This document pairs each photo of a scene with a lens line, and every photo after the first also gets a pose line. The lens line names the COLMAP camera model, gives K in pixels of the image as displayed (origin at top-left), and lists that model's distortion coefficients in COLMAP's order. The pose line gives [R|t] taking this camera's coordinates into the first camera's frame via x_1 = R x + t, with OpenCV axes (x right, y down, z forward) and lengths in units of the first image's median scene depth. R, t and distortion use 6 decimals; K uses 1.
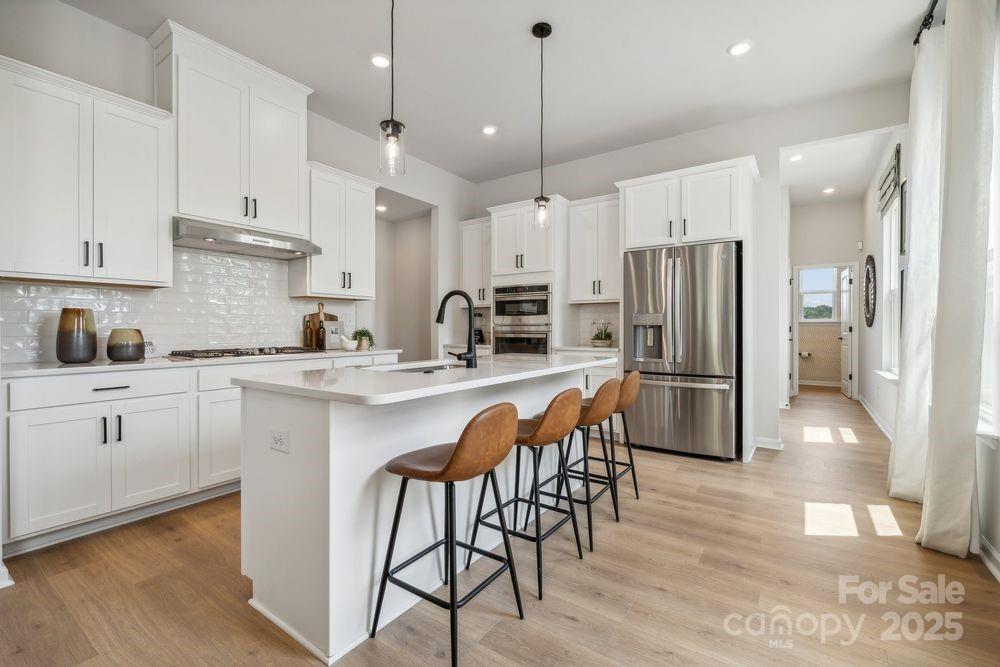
lens RADIAL K [[427.4, 0, 506.2], [0, 427.4, 330.6], [0, 0, 1]] dist [-0.011708, 0.000046]
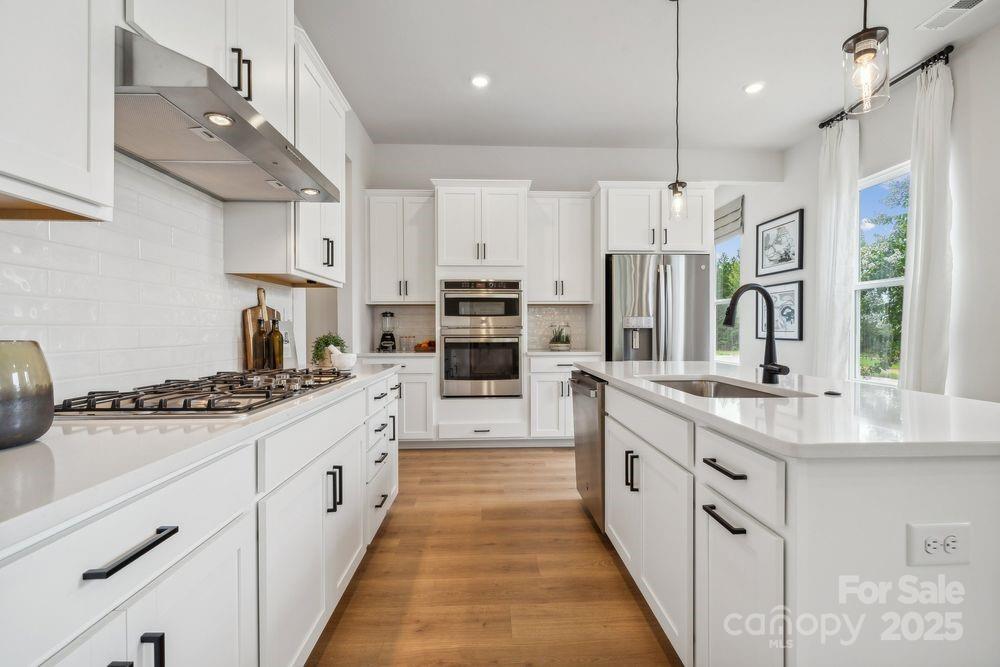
lens RADIAL K [[426.4, 0, 501.9], [0, 426.4, 333.4], [0, 0, 1]] dist [-0.023572, -0.000167]
pose [[0.799730, -0.007138, 0.600317, -0.444406], [0.006131, 0.999974, 0.003723, -0.004720], [-0.600328, 0.000703, 0.799754, 0.315064]]
